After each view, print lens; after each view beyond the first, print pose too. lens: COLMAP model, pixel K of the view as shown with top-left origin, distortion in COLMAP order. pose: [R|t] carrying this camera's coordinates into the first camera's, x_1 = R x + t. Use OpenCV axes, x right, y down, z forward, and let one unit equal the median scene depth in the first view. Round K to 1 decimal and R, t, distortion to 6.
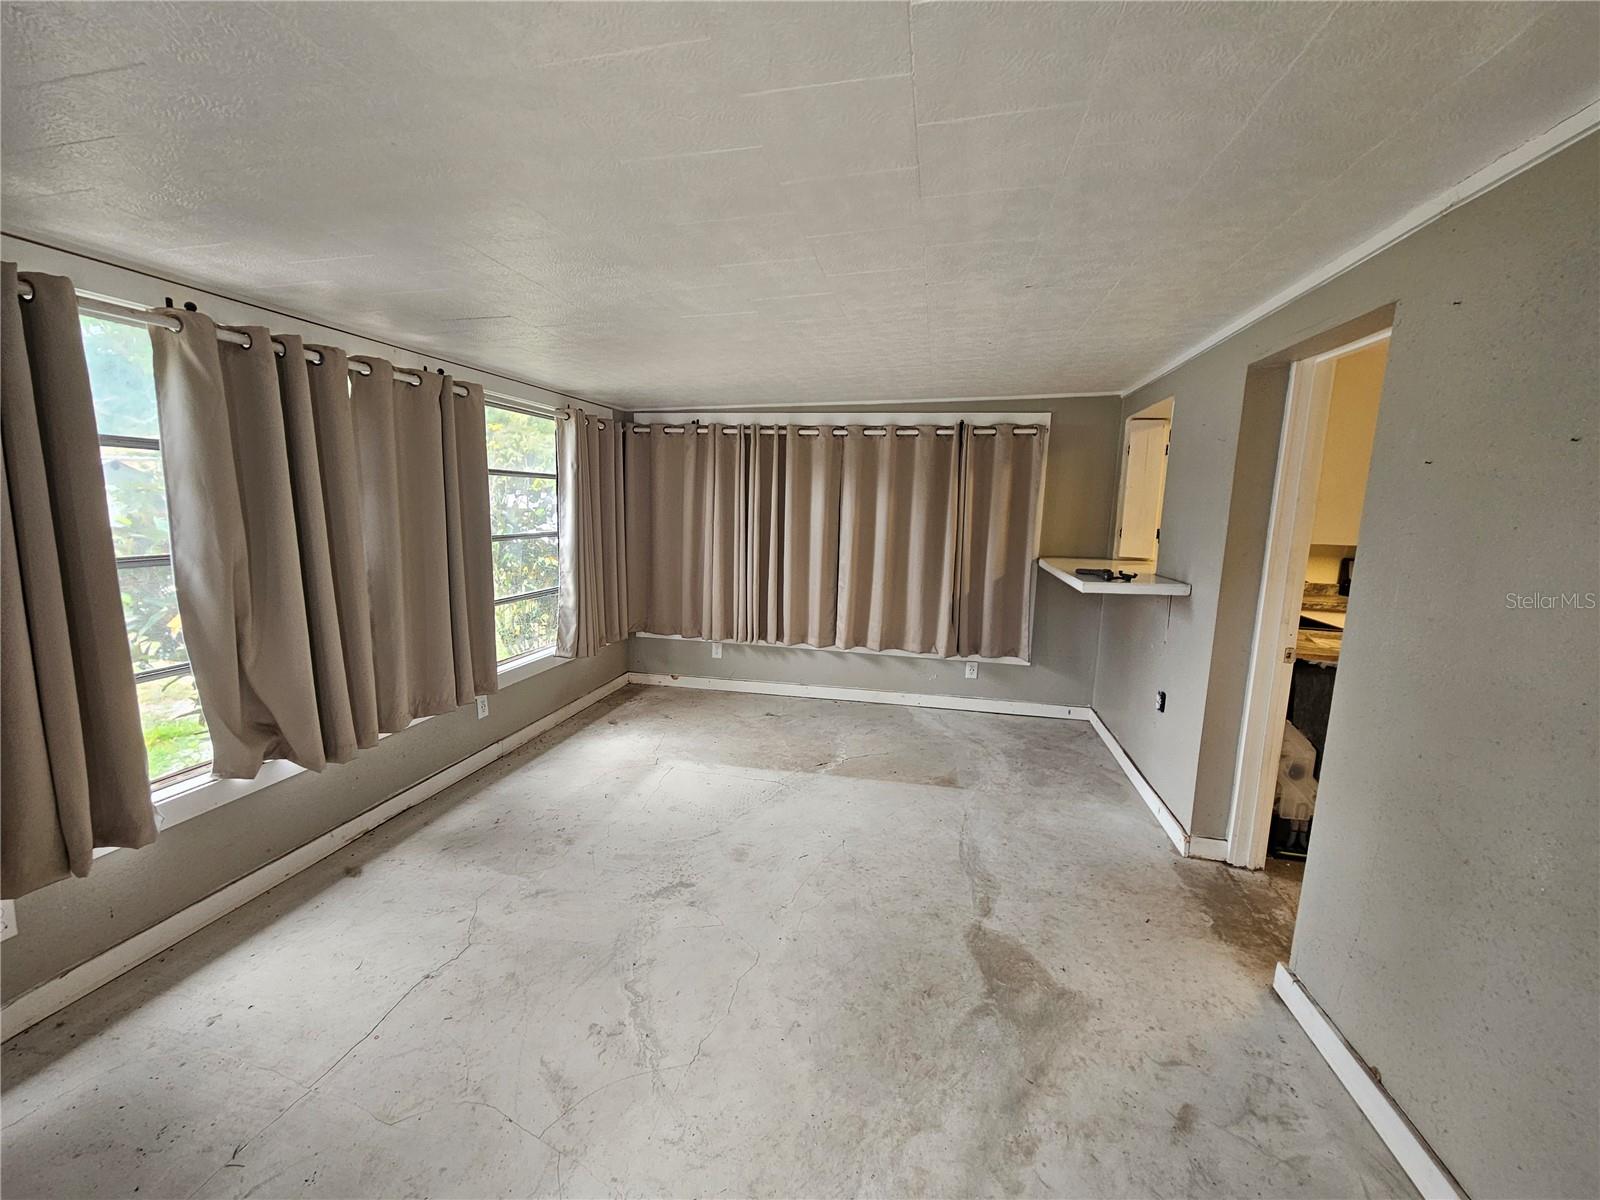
lens RADIAL K [[659.5, 0, 801.0], [0, 659.5, 597.3], [0, 0, 1]] dist [-0.000733, -0.000211]
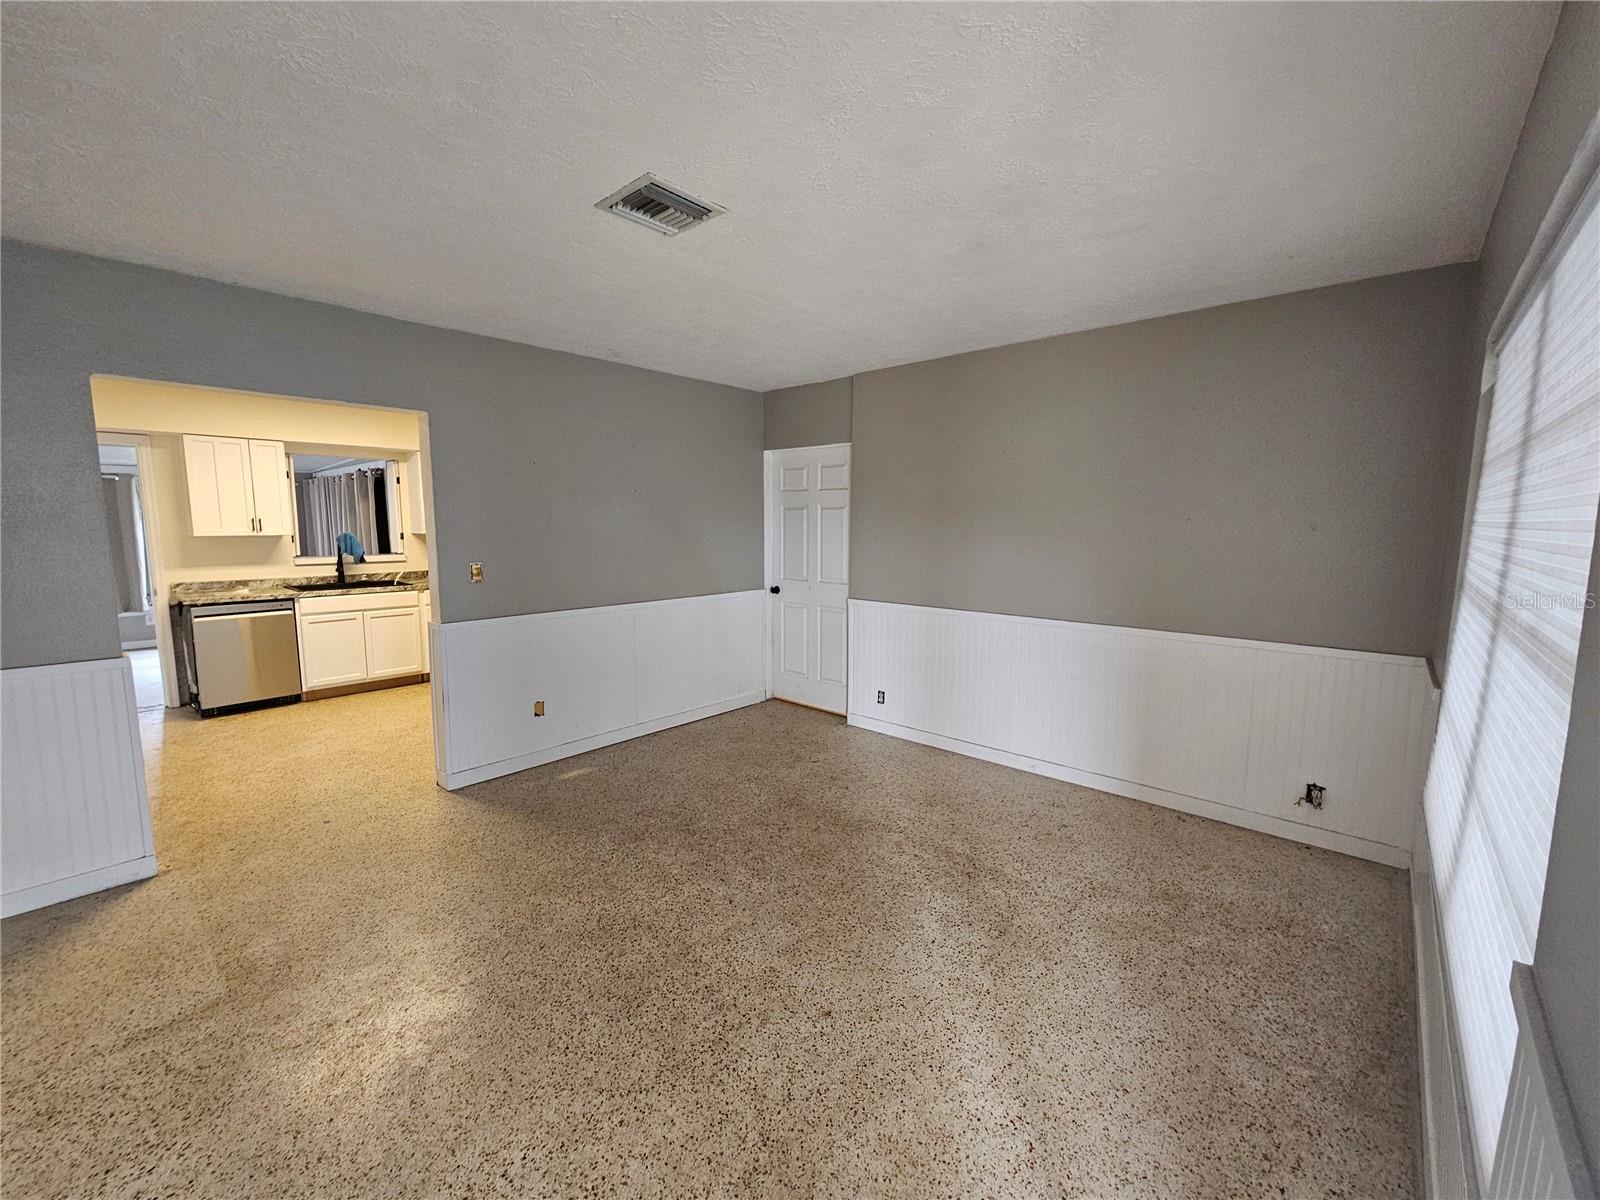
lens RADIAL K [[659.5, 0, 801.0], [0, 659.5, 597.3], [0, 0, 1]] dist [-0.000733, -0.000211]
pose [[0.866530, 0.031445, -0.498134, 3.348712], [-0.051532, 0.998316, -0.026624, 0.057468], [0.496458, 0.048741, 0.866691, 0.262477]]
